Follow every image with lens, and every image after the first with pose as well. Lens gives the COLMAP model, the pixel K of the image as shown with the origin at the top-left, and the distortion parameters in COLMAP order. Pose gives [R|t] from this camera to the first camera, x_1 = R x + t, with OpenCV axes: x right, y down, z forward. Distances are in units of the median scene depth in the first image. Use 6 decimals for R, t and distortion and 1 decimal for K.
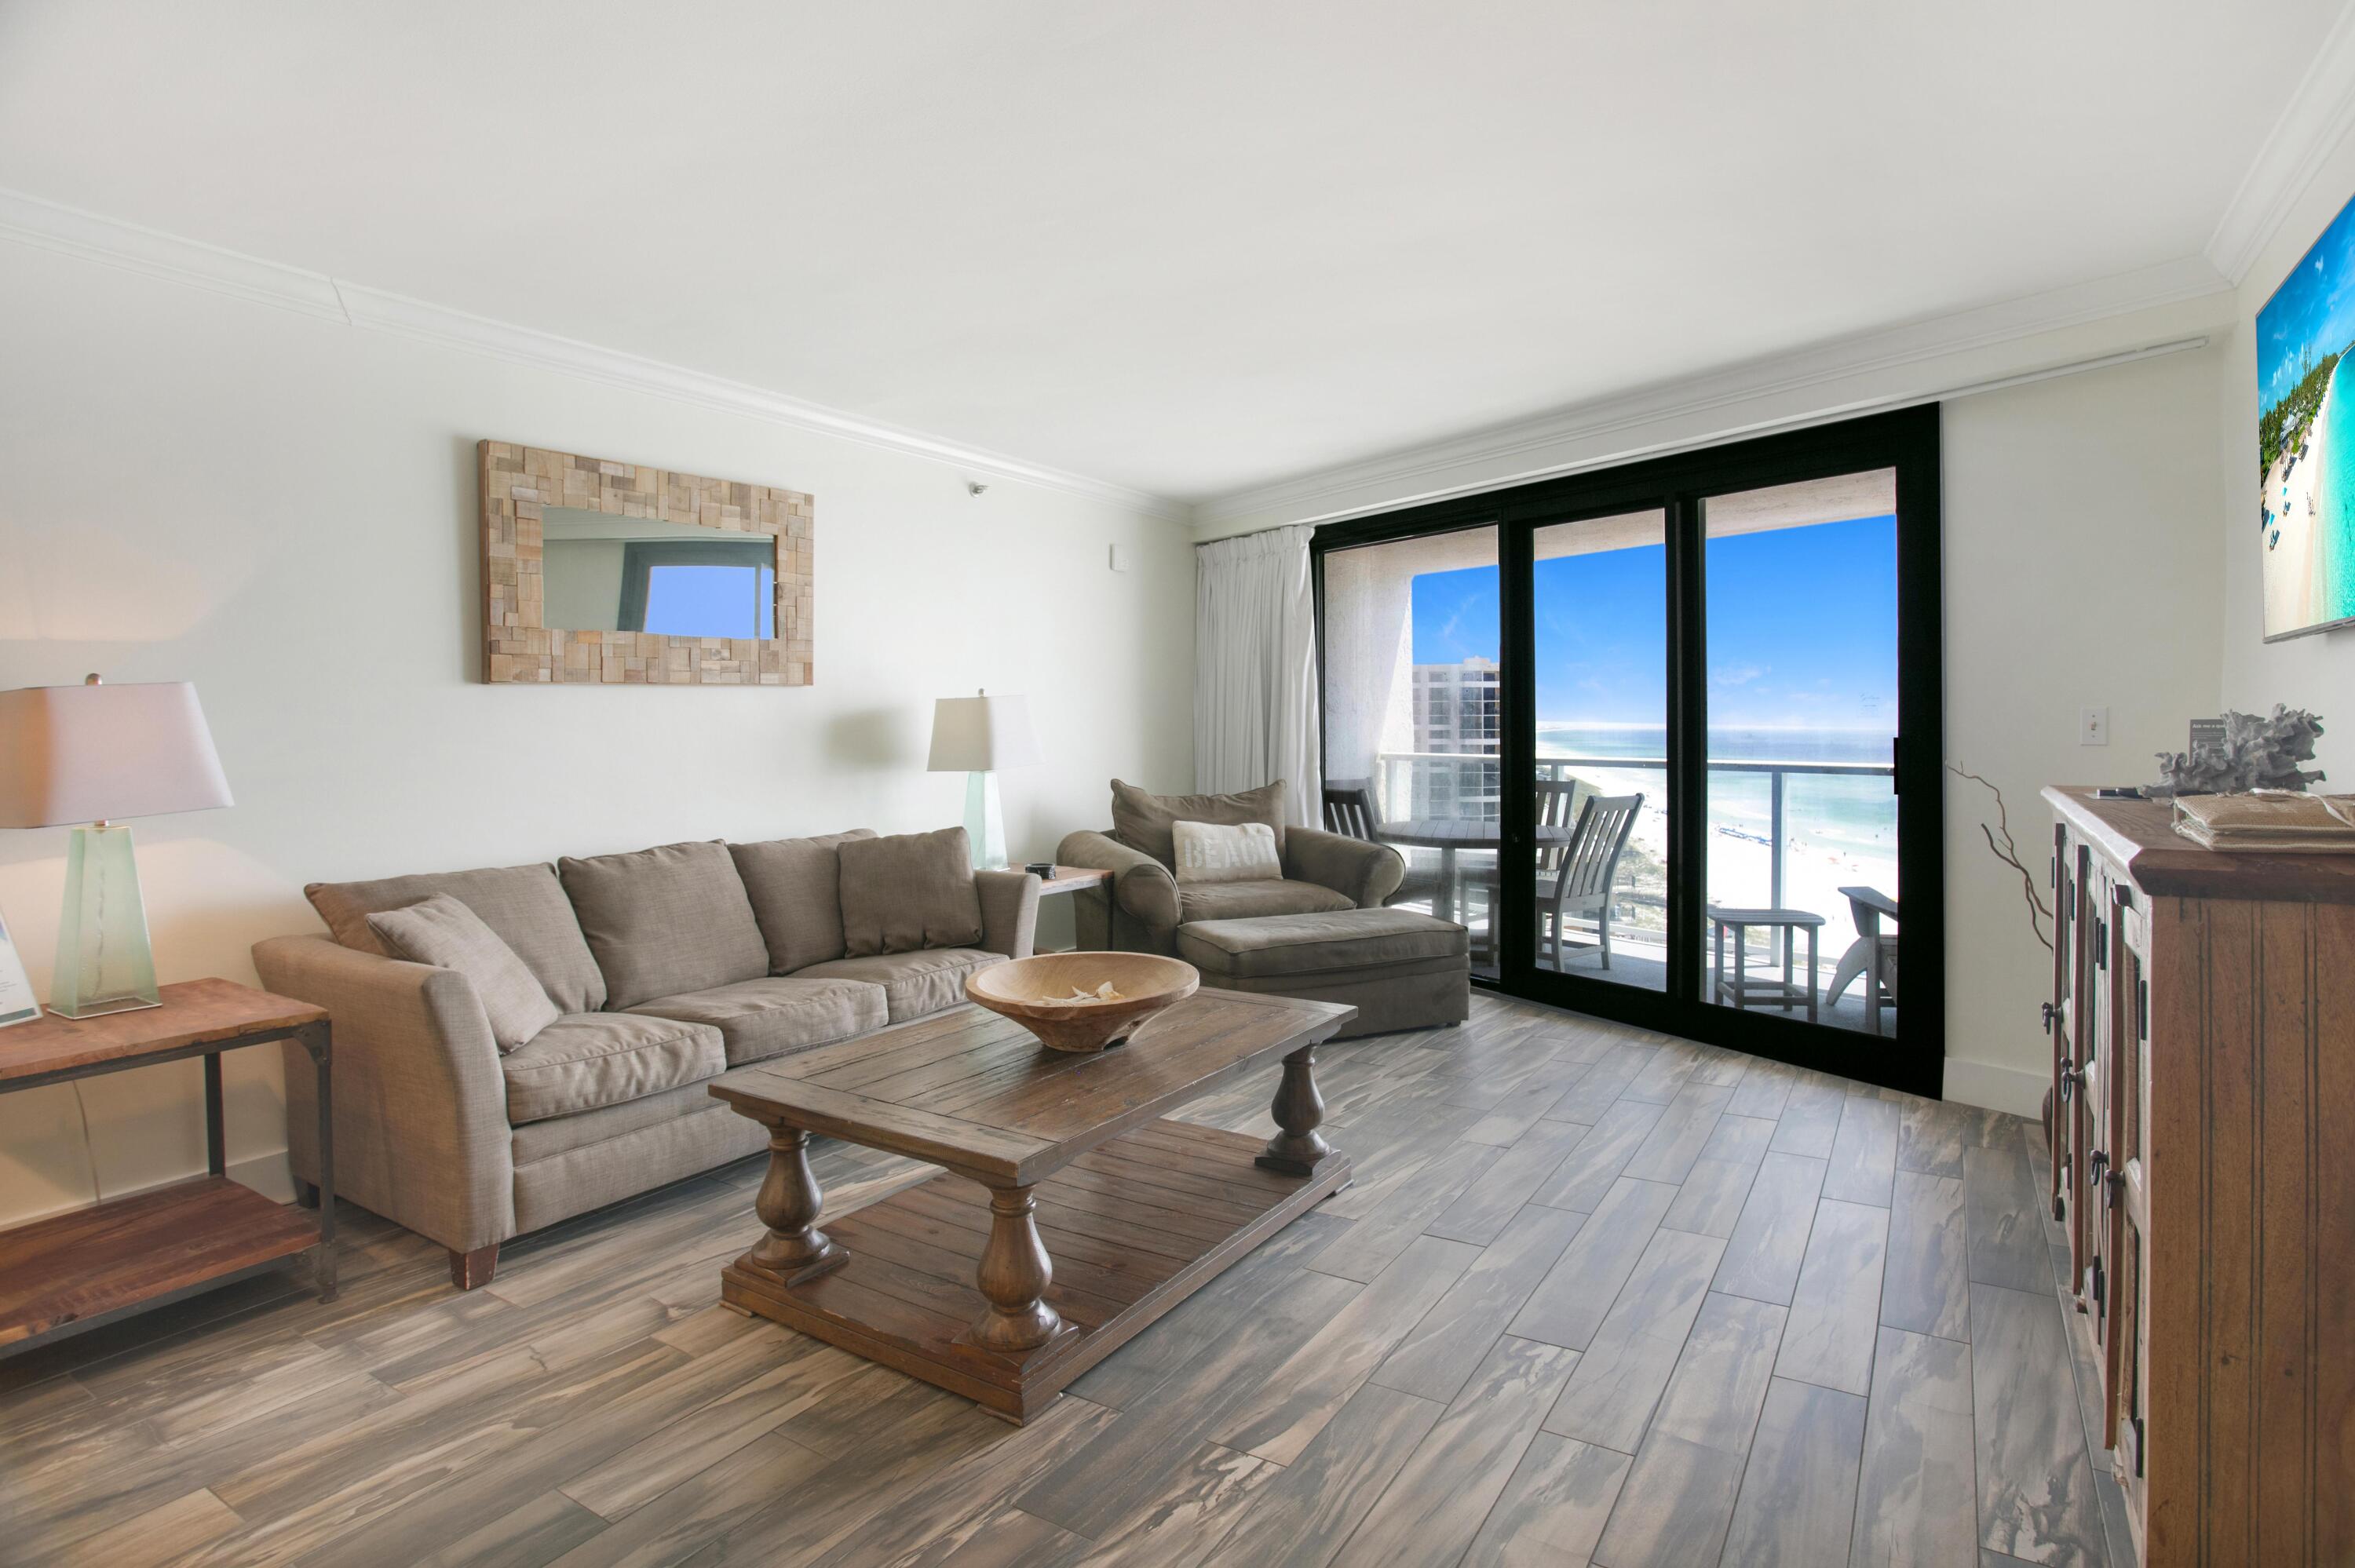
lens RADIAL K [[1218.9, 0, 1188.2], [0, 1218.9, 742.2], [0, 0, 1]] dist [-0.078006, 0.027479]
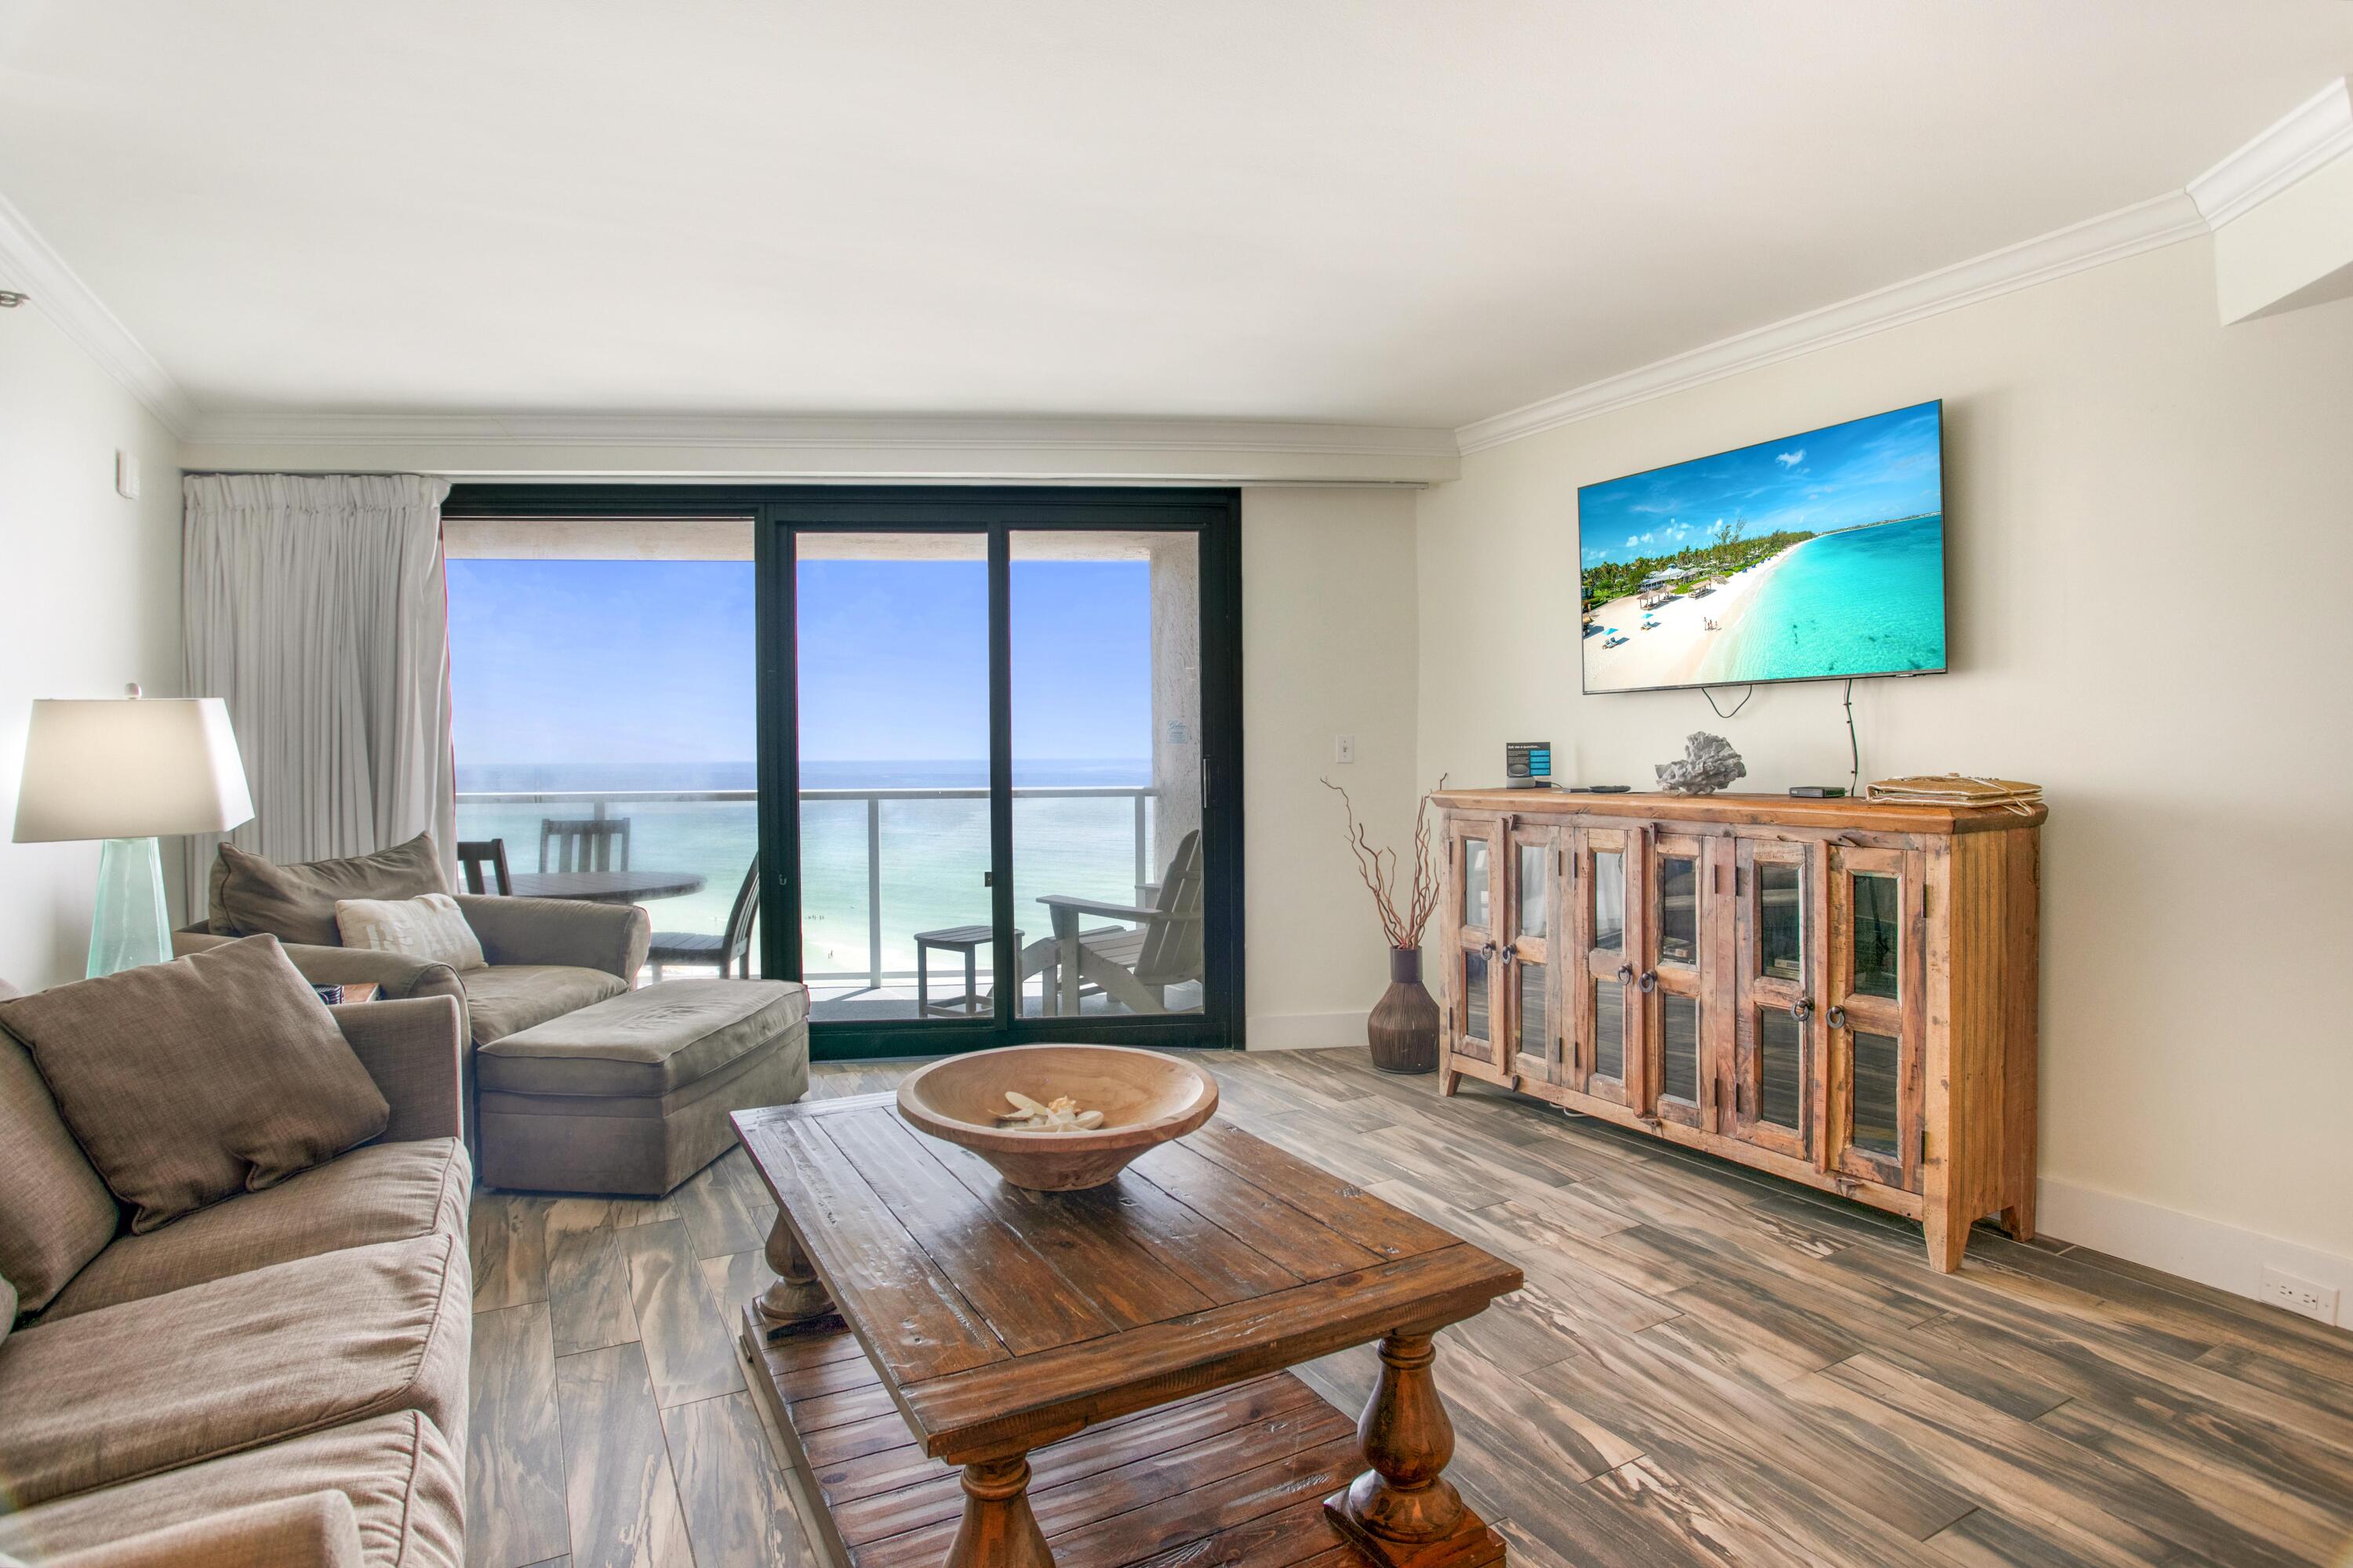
lens RADIAL K [[1241.0, 0, 1176.5], [0, 1241.0, 784.0], [0, 0, 1]] dist [-0.072314, 0.029765]
pose [[0.480341, -0.022644, 0.876790, -0.469065], [0.018396, 0.999707, 0.015741, 0.000610], [-0.876889, 0.008568, 0.480617, 0.387960]]
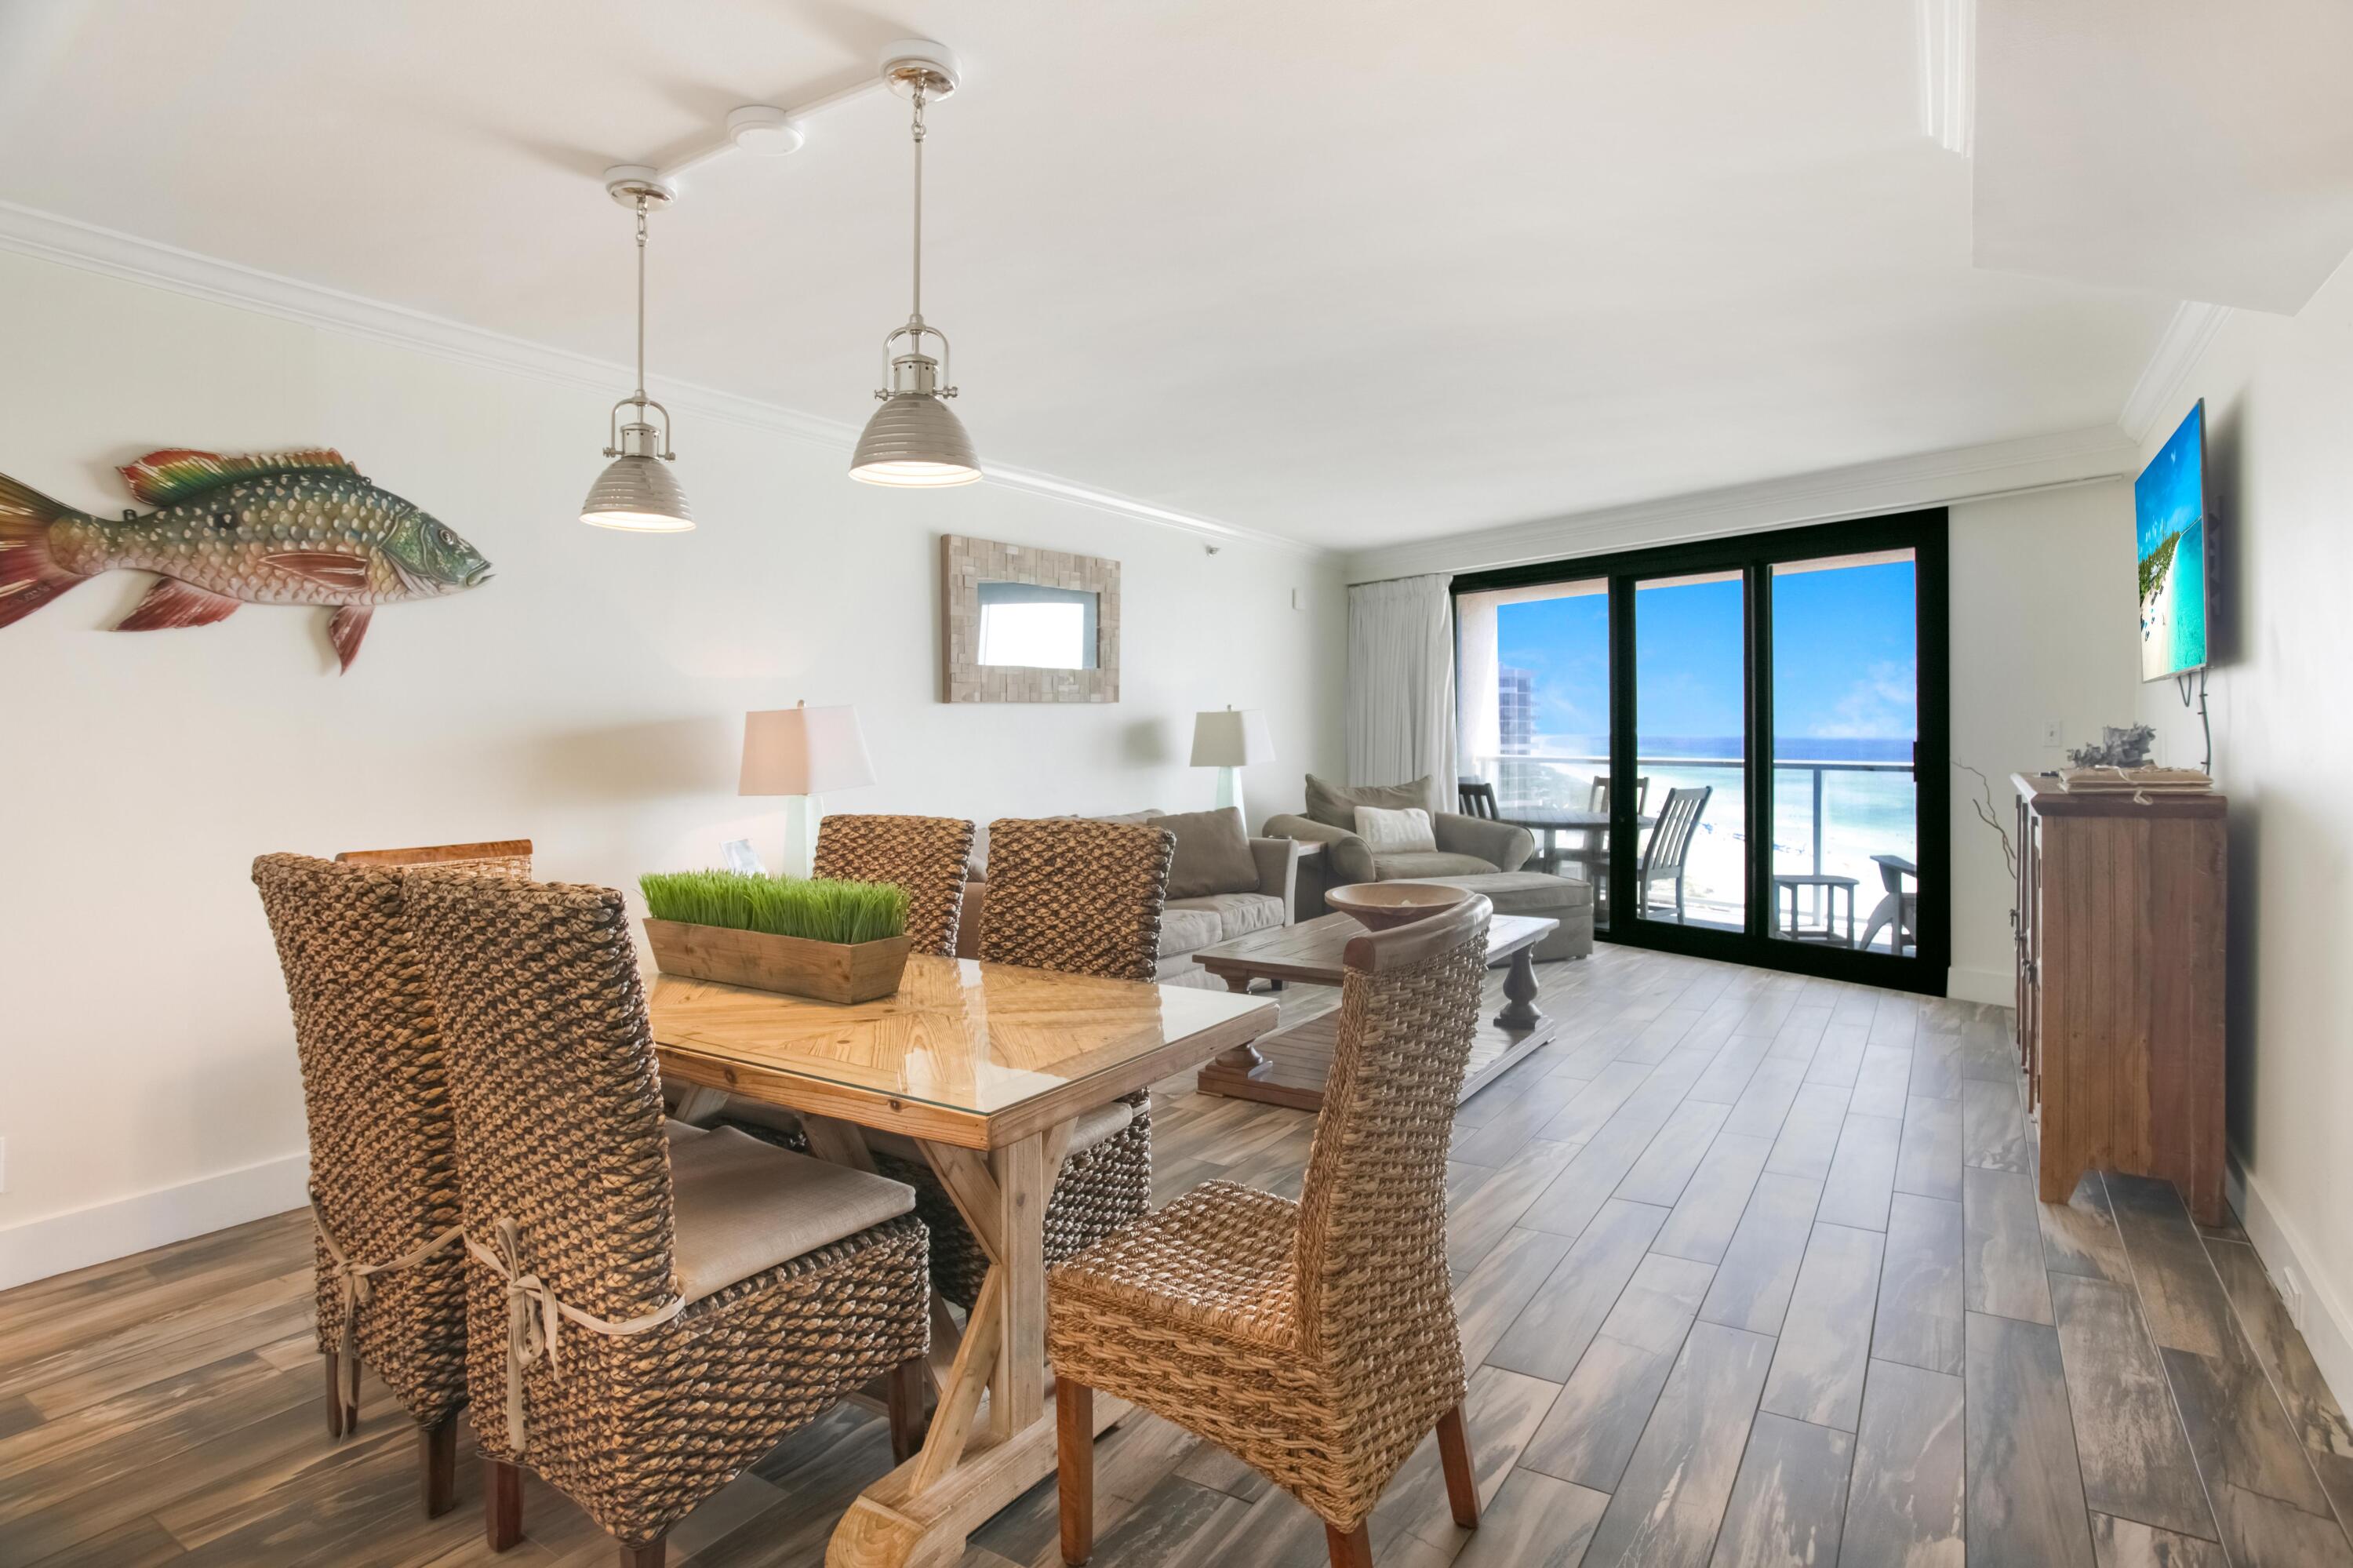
lens RADIAL K [[1218.1, 0, 1187.2], [0, 1218.1, 742.2], [0, 0, 1]] dist [-0.078006, 0.027479]
pose [[0.999943, 0.000879, -0.010607, -0.229563], [-0.000924, 0.999990, -0.004262, 0.003478], [0.010603, 0.004272, 0.999935, -0.378792]]
